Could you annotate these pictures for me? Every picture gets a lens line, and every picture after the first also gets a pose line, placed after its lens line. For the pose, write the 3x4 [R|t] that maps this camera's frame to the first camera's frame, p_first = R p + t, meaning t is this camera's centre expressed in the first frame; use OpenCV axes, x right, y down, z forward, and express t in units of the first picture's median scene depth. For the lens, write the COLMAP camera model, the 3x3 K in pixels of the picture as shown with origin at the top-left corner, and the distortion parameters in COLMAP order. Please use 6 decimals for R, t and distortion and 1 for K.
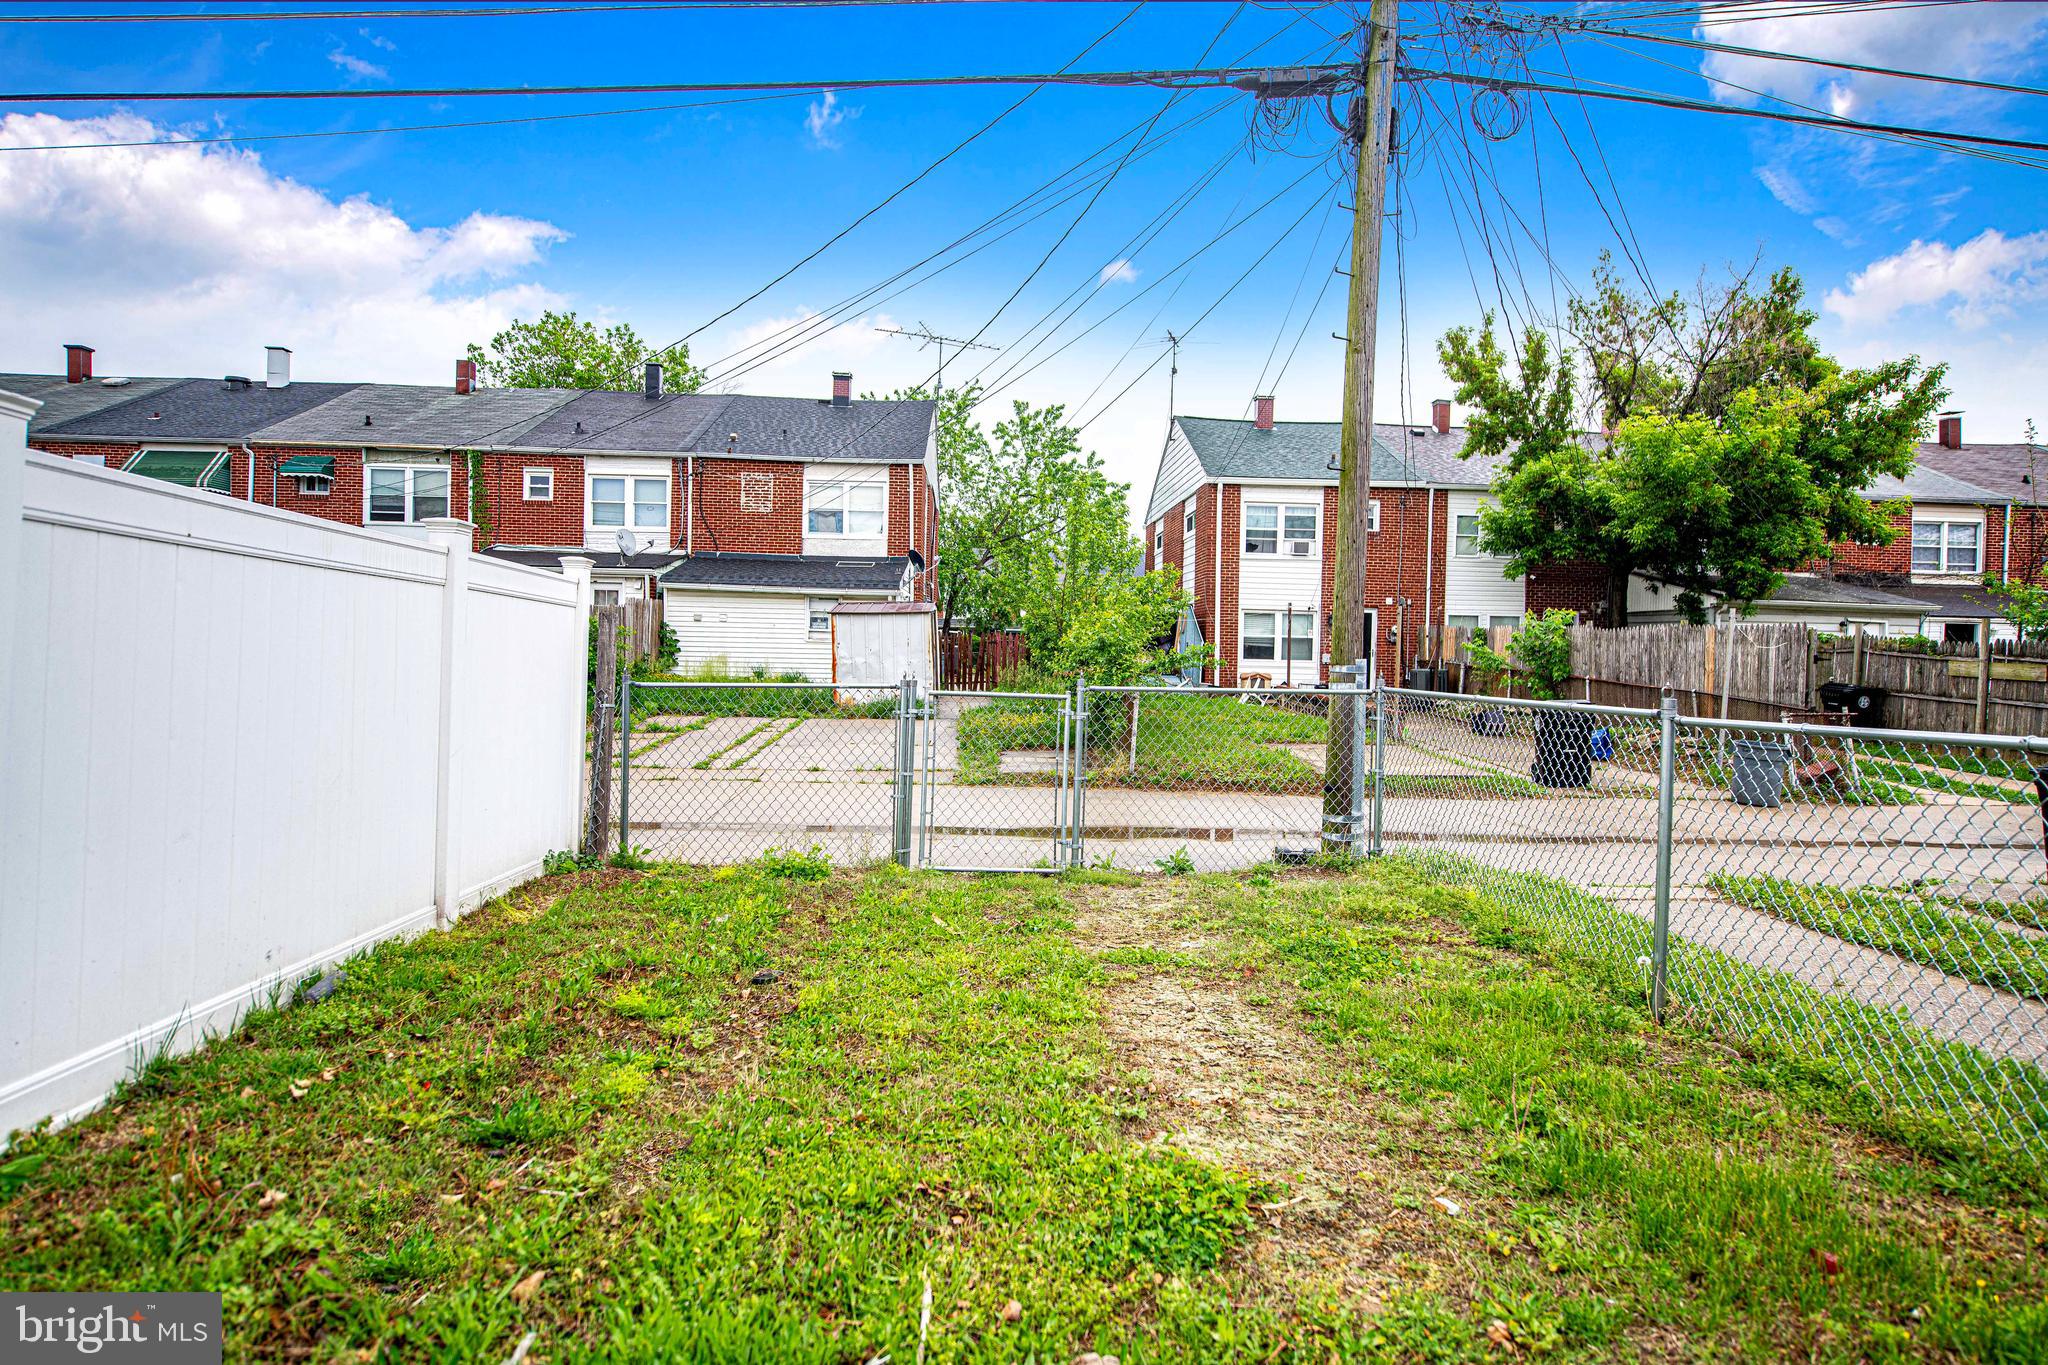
lens RADIAL K [[1163.3, 0, 1024.7], [0, 1163.3, 679.0], [0, 0, 1]] dist [-0.004495, 0.001073]
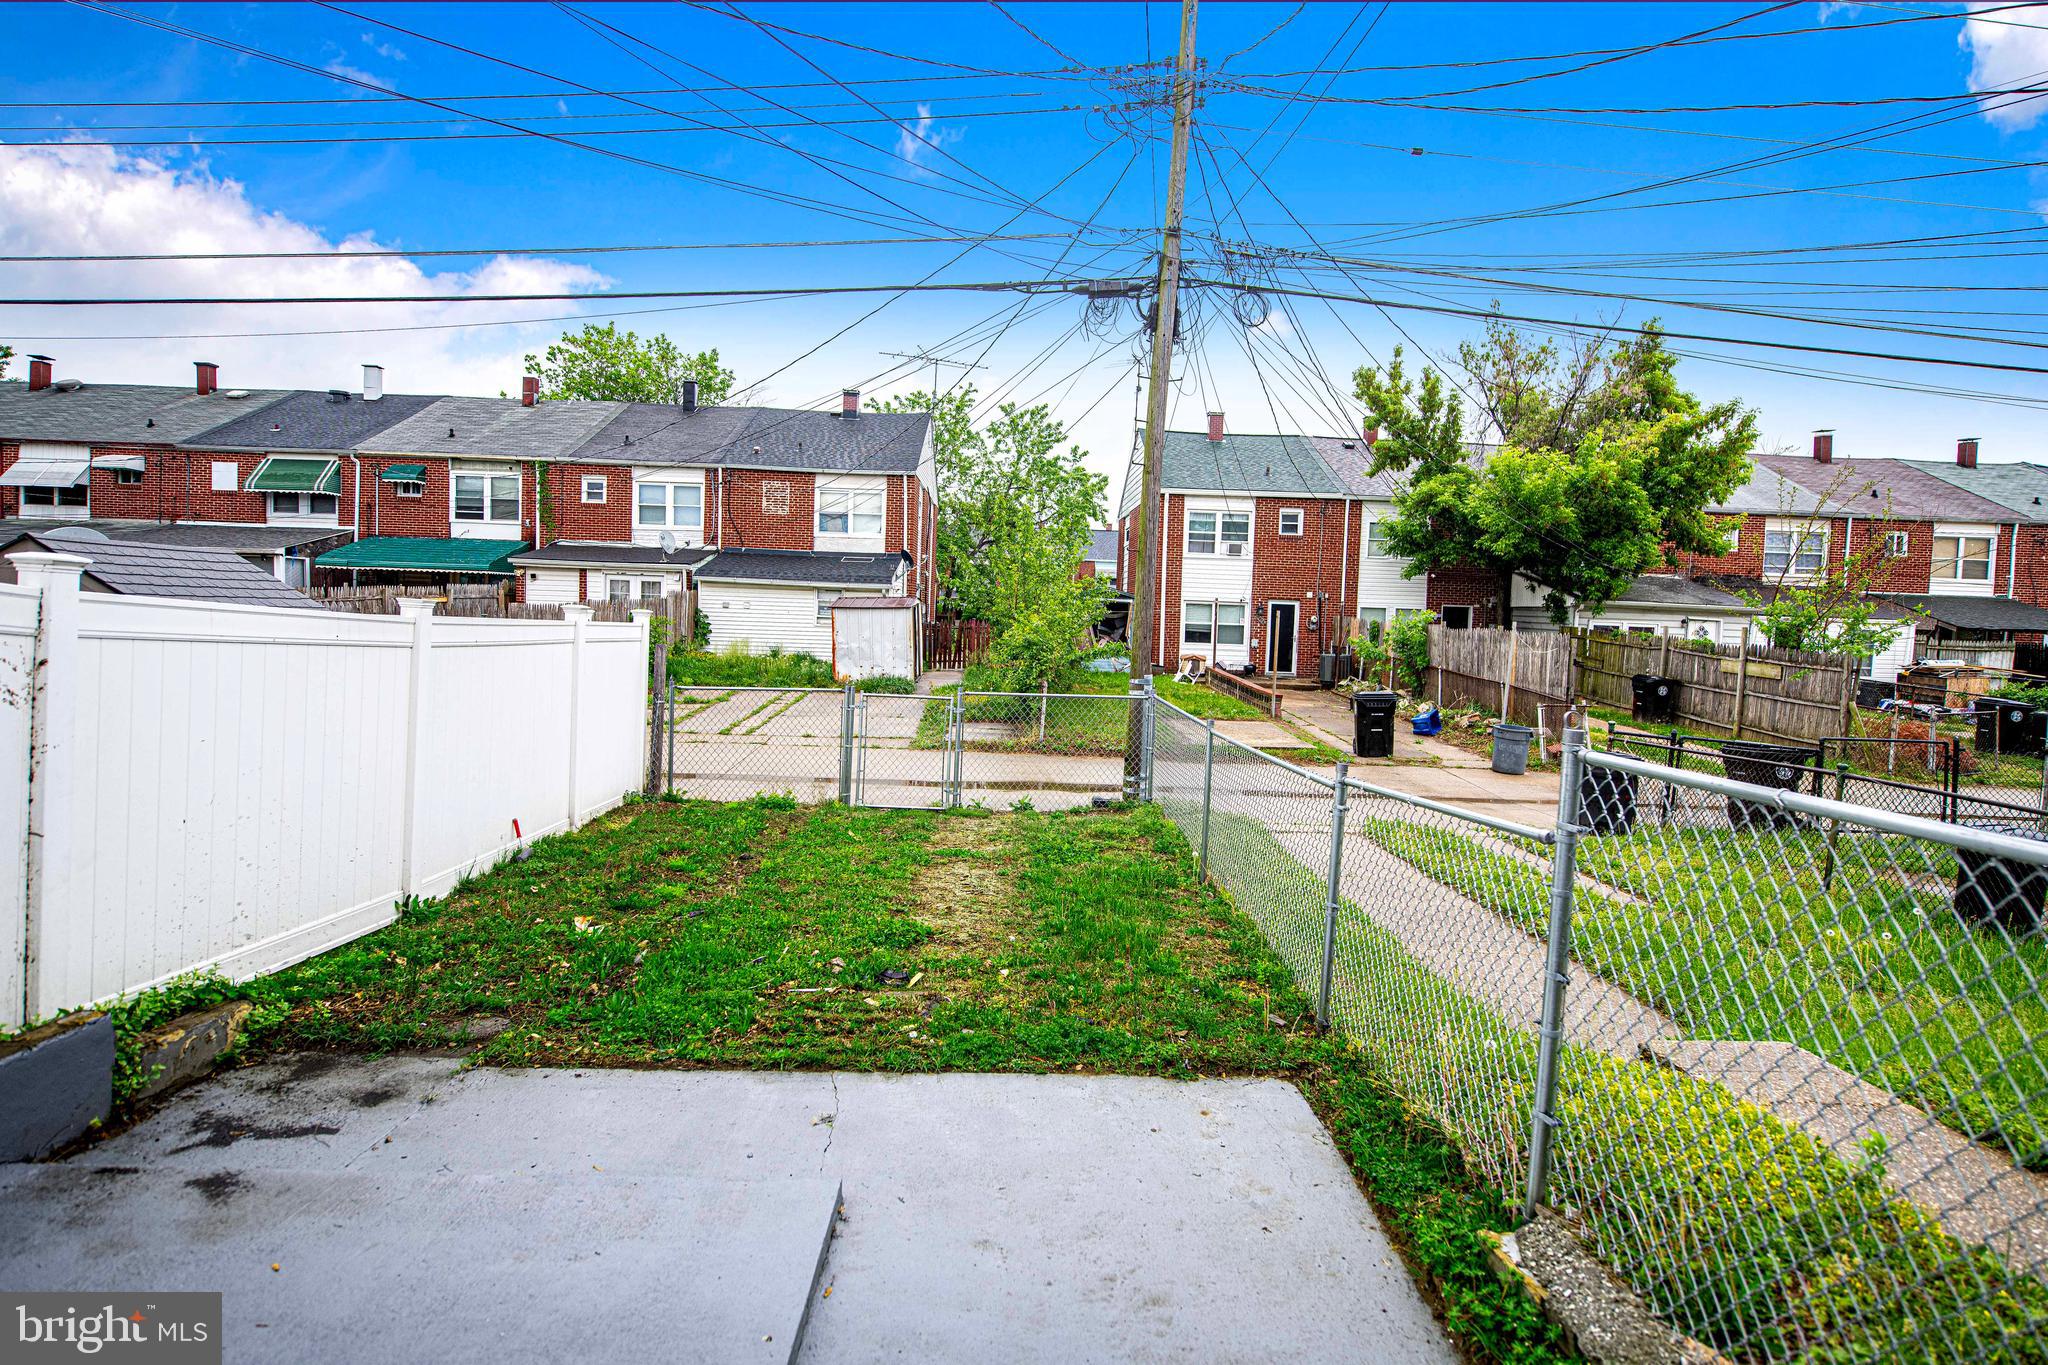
lens RADIAL K [[1119.3, 0, 1022.1], [0, 1119.3, 688.0], [0, 0, 1]] dist [-0.004292, -0.001502]
pose [[0.999697, 0.013675, -0.020445, 0.050887], [-0.012767, 0.998954, 0.043907, -0.020643], [0.021024, -0.043633, 0.998826, -0.157435]]
